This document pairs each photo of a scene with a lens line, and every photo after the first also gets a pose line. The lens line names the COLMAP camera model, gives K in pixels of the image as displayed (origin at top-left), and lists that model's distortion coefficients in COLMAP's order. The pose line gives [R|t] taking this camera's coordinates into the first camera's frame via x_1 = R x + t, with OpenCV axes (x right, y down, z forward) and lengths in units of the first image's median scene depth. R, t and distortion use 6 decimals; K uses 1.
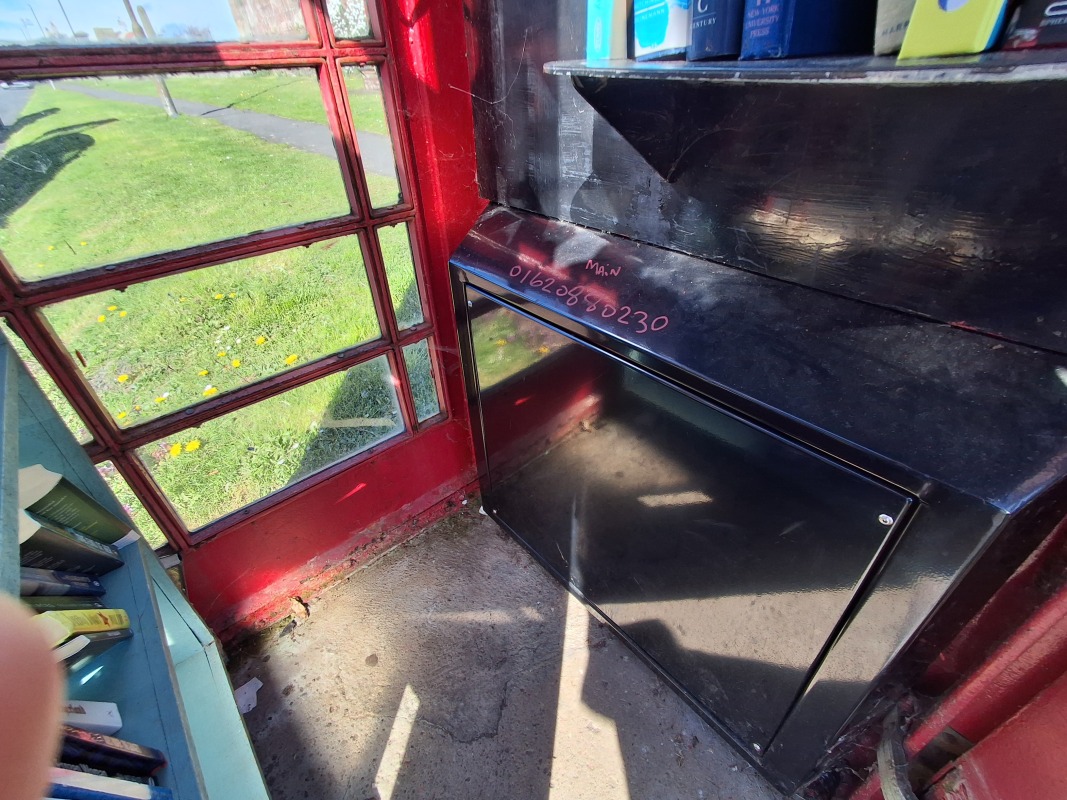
lens RADIAL K [[484.0, 0, 561.1], [0, 484.0, 395.7], [0, 0, 1]] dist [-0.011552, 0.001069]
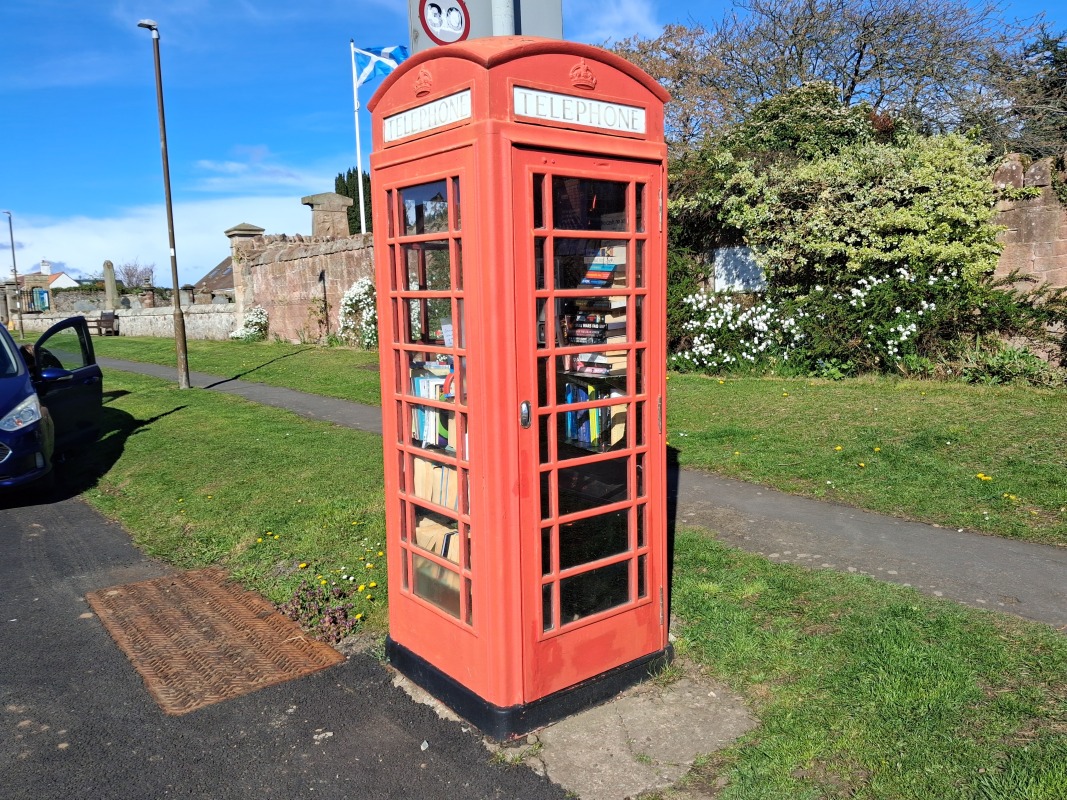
lens RADIAL K [[830.2, 0, 561.2], [0, 830.2, 398.7], [0, 0, 1]] dist [-0.014208, -0.003996]
pose [[0.997840, -0.003556, -0.065594, 0.029680], [-0.027480, 0.884370, -0.465977, 0.160362], [0.059666, 0.466773, 0.882362, -0.360707]]
